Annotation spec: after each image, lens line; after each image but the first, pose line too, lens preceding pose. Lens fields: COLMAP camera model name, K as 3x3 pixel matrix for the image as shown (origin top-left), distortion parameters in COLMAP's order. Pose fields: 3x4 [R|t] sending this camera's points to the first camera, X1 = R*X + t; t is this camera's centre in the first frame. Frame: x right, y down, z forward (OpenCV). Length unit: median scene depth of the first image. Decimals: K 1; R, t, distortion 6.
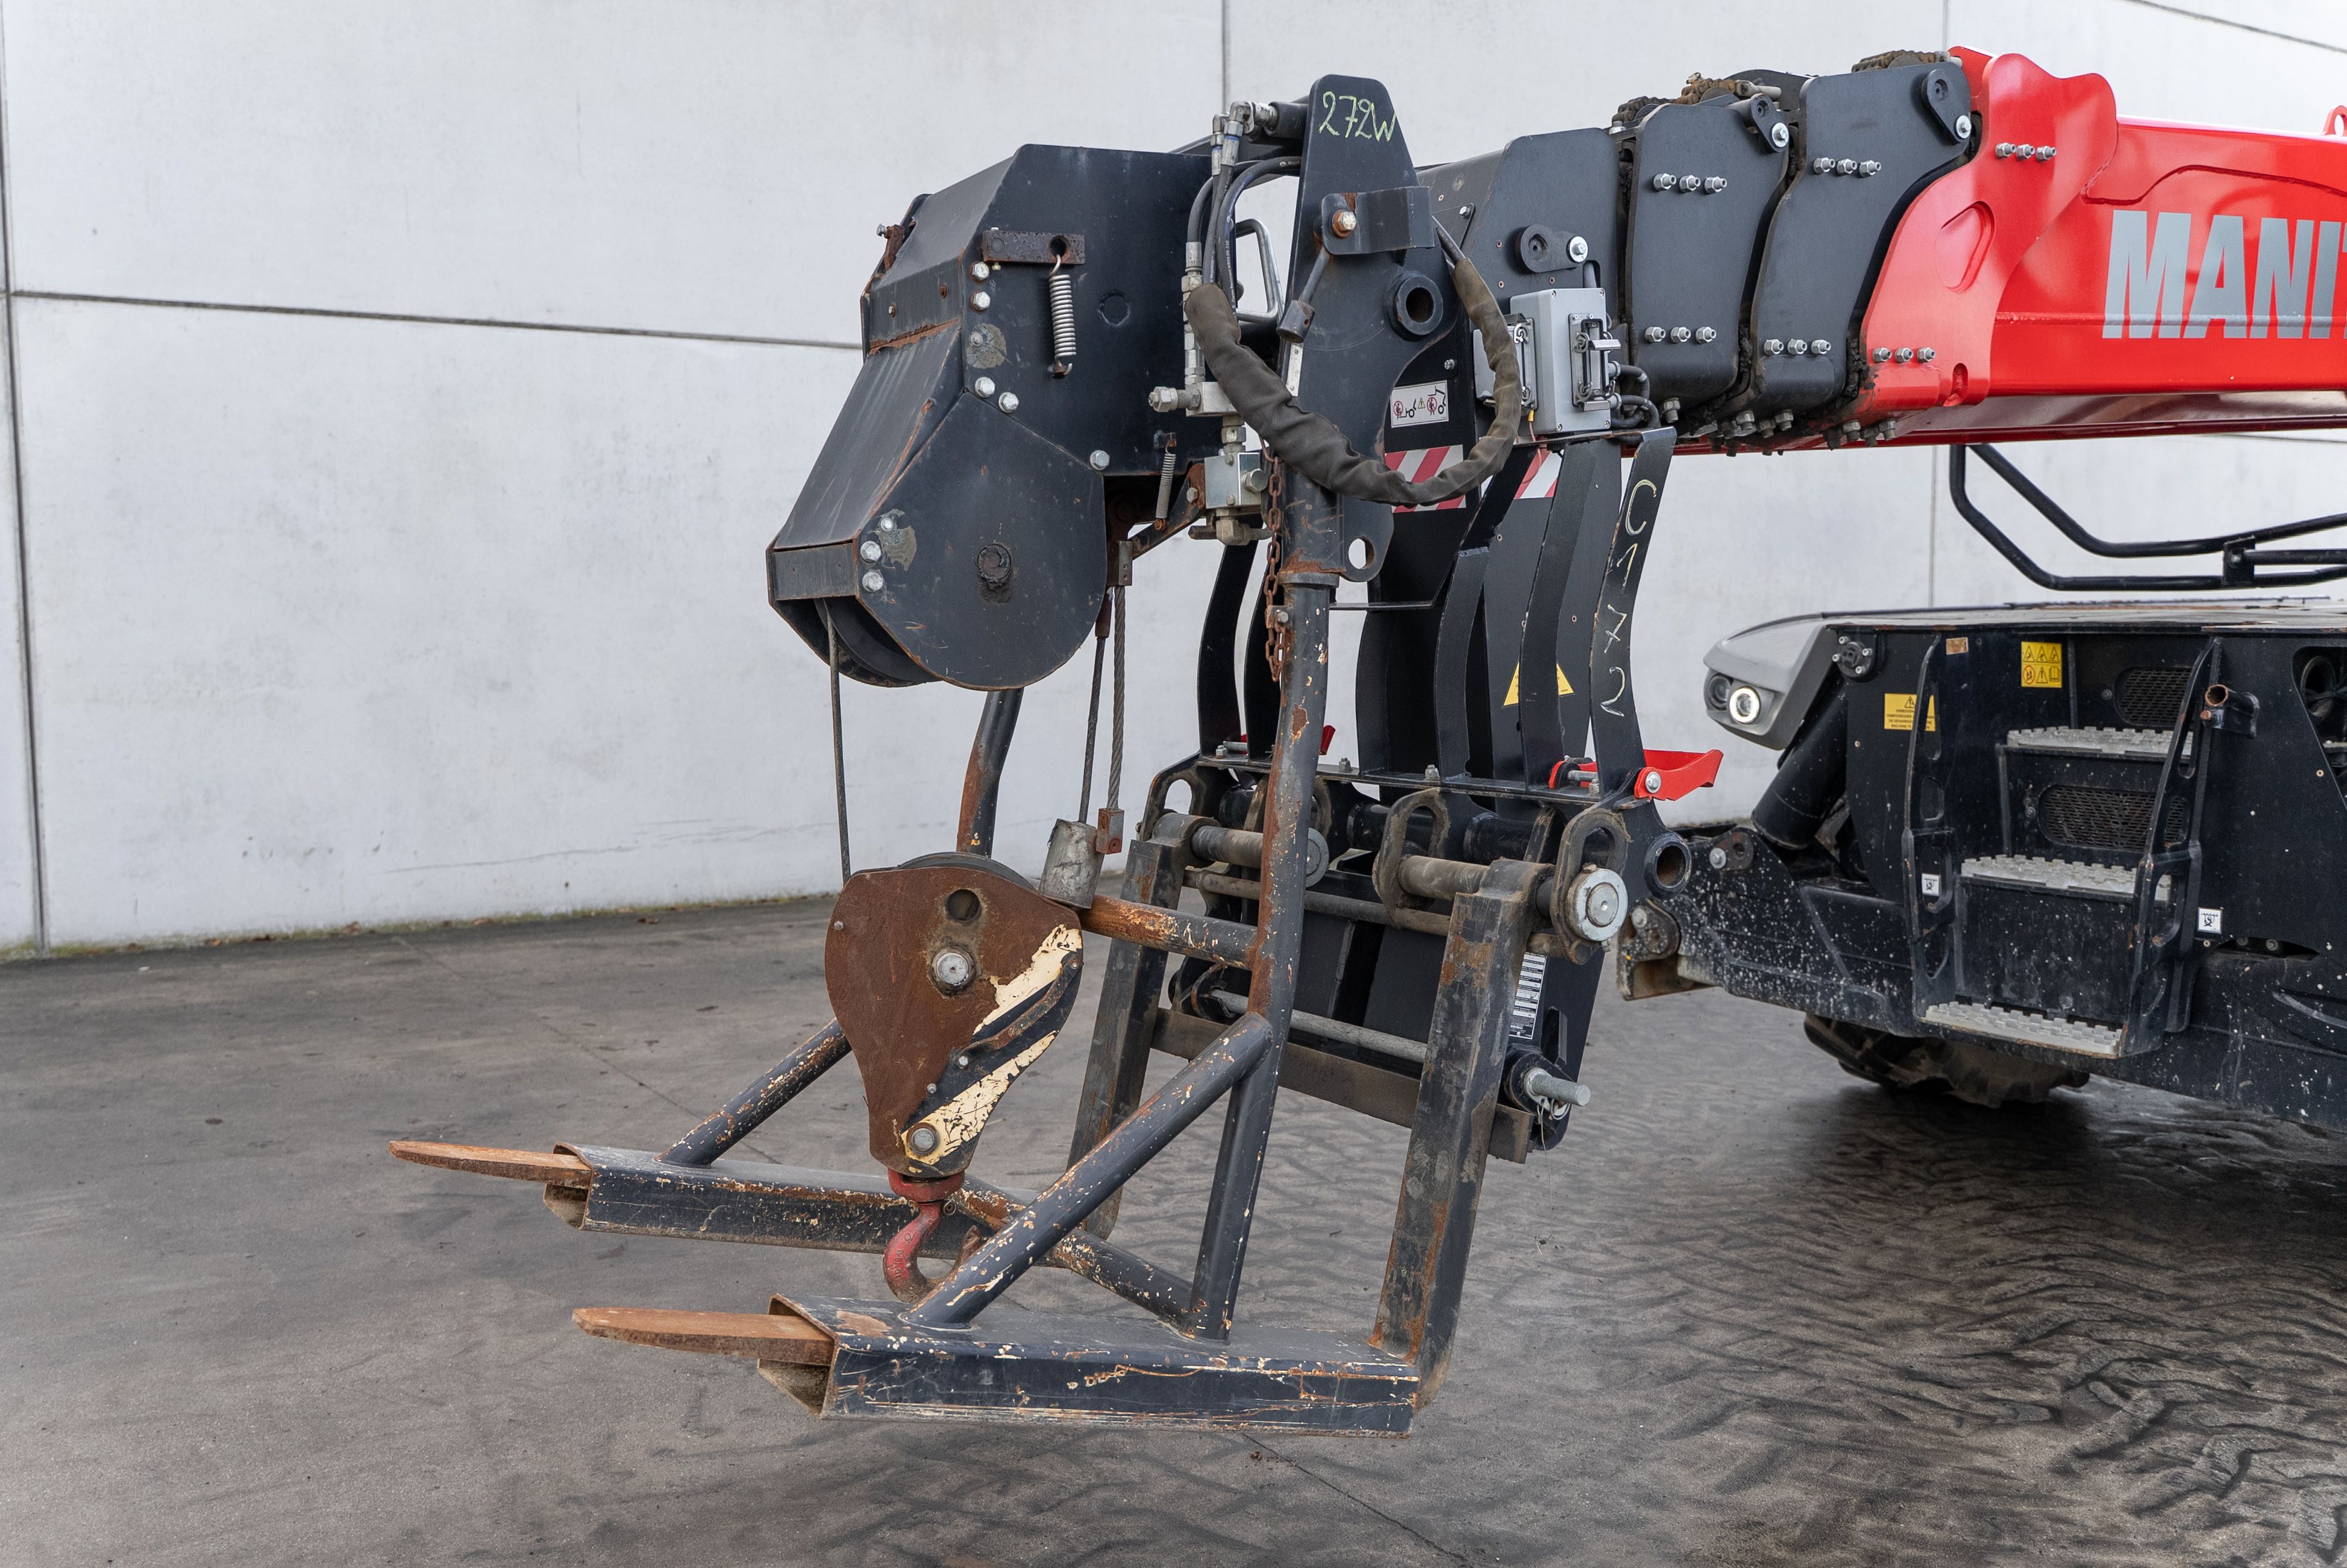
lens RADIAL K [[2029.6, 0, 1173.5], [0, 2029.6, 781.8], [0, 0, 1]] dist [0.000379, -0.000510]
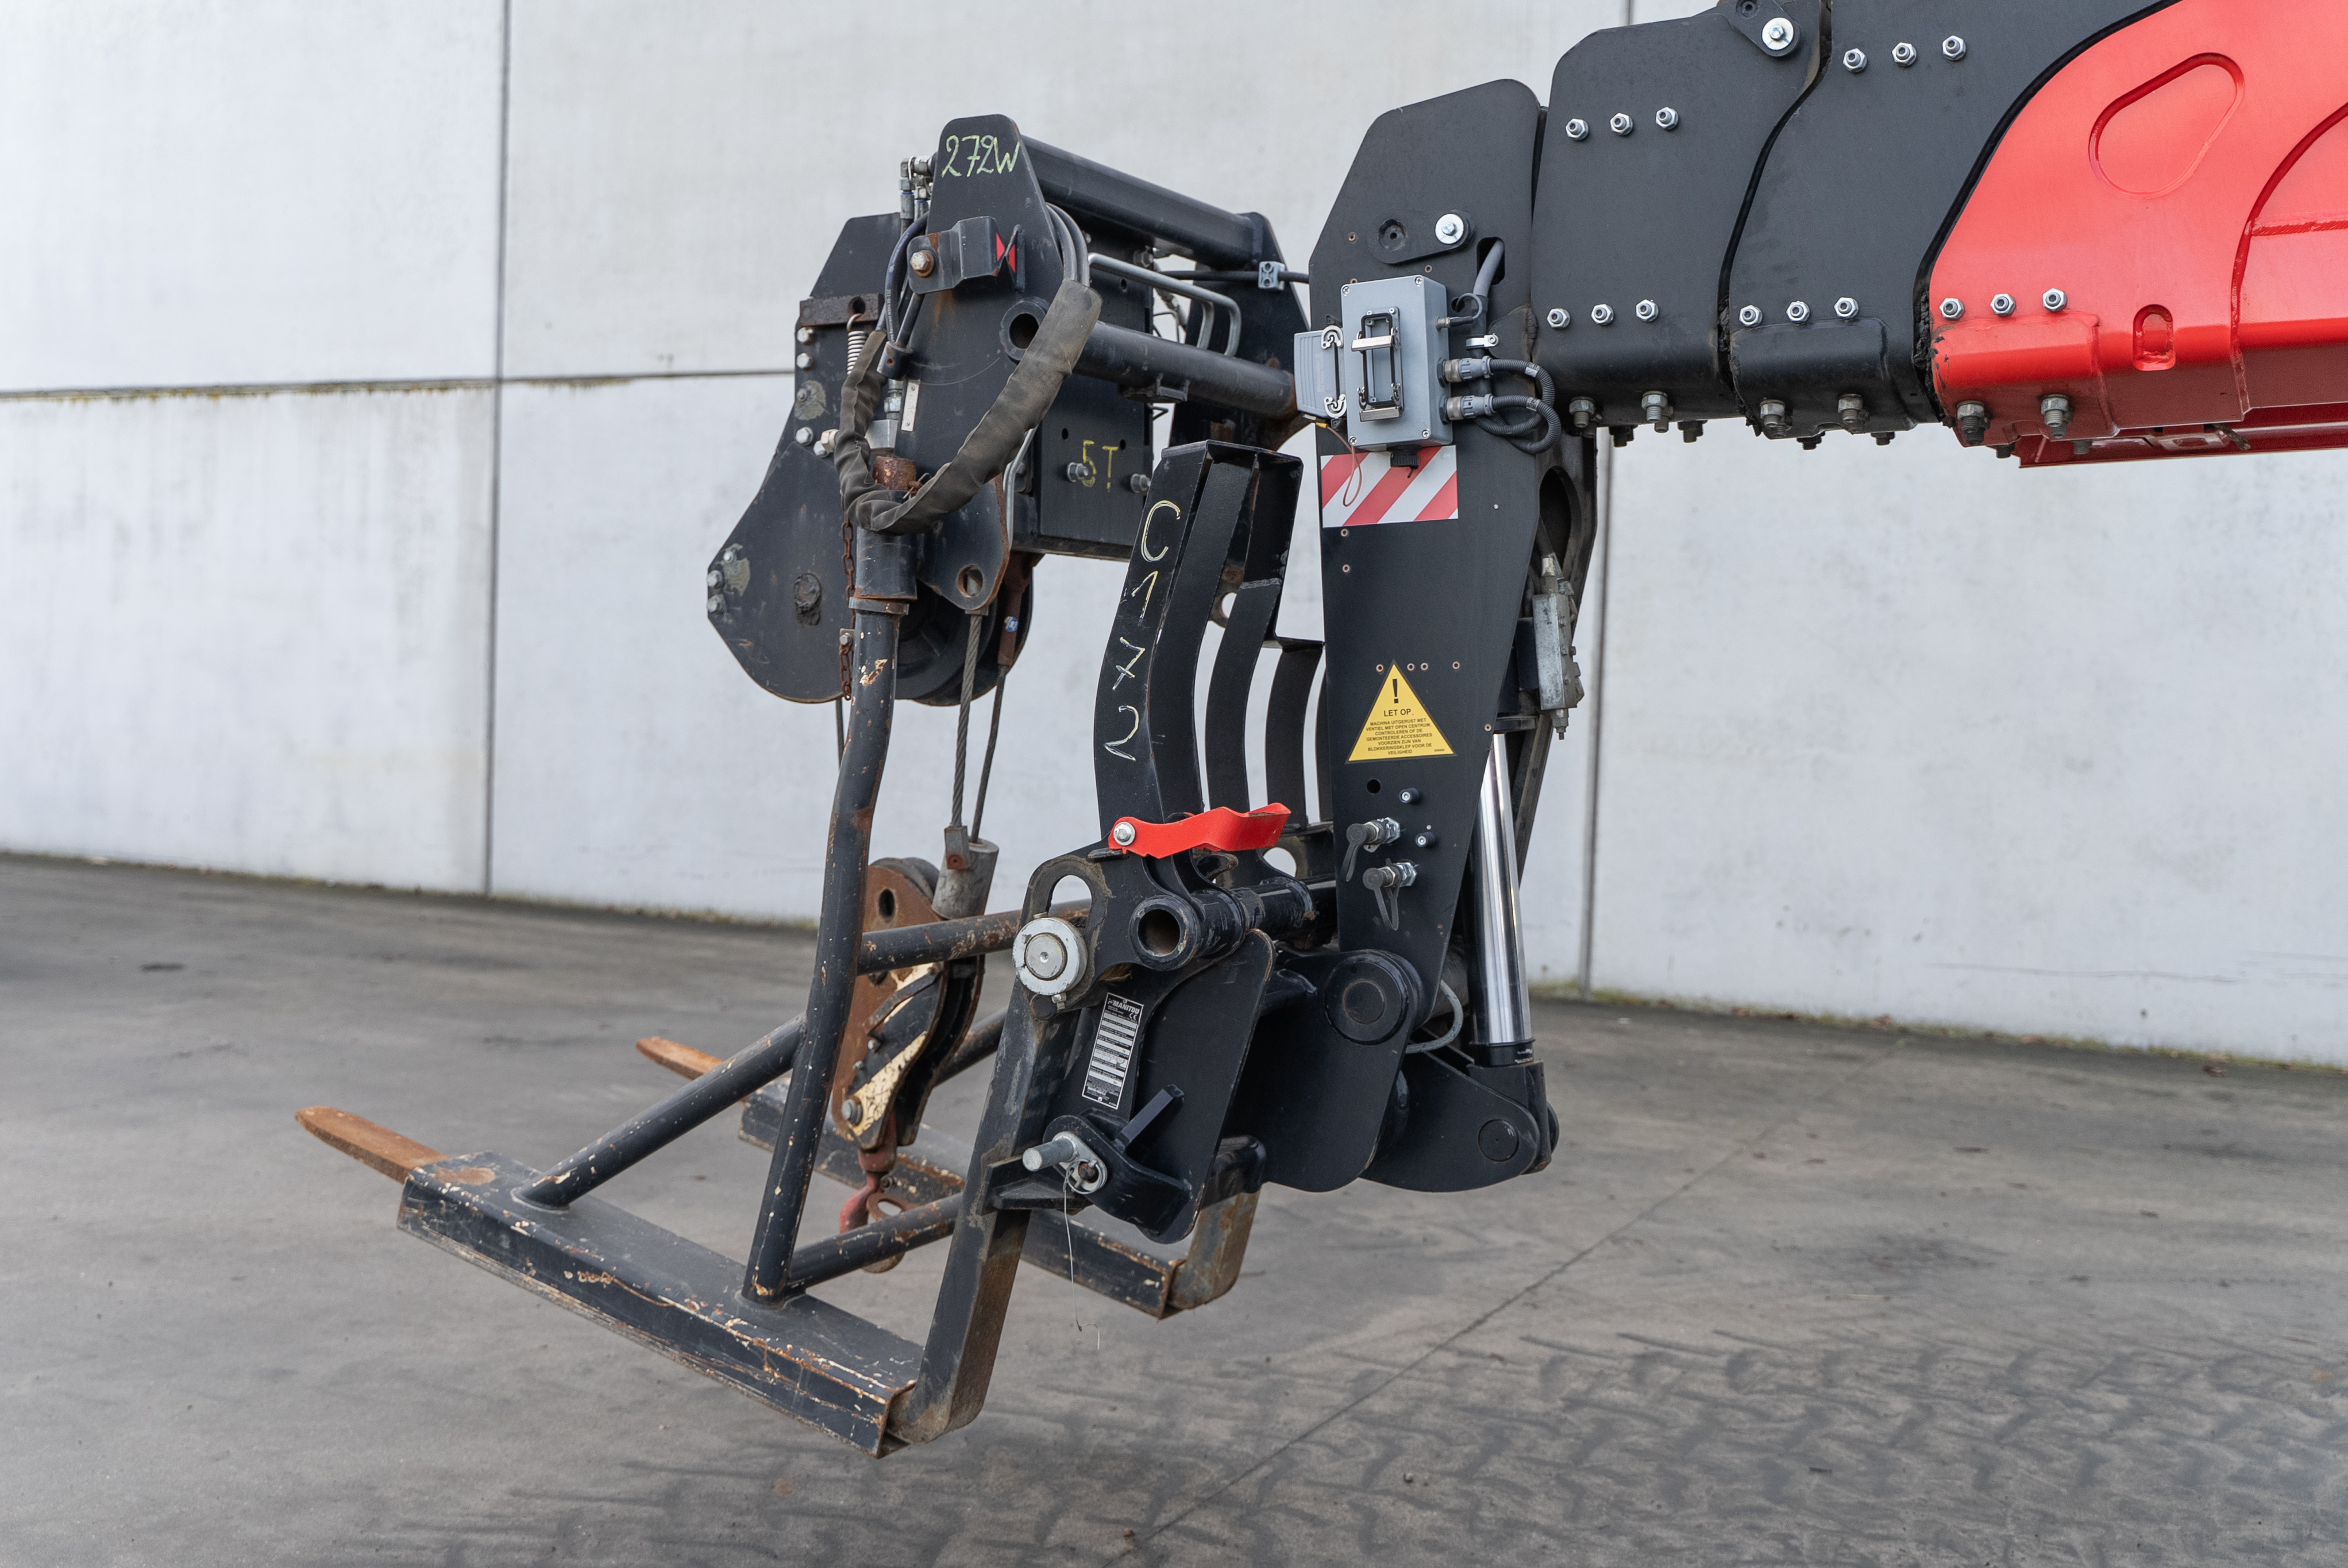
lens RADIAL K [[2501.9, 0, 1173.9], [0, 2501.9, 785.8], [0, 0, 1]] dist [-0.004729, 0.000000]
pose [[0.555680, 0.067367, -0.828663, 1.043155], [-0.105666, 0.994352, 0.009980, -0.030648], [0.824654, 0.082016, 0.559659, 0.349570]]
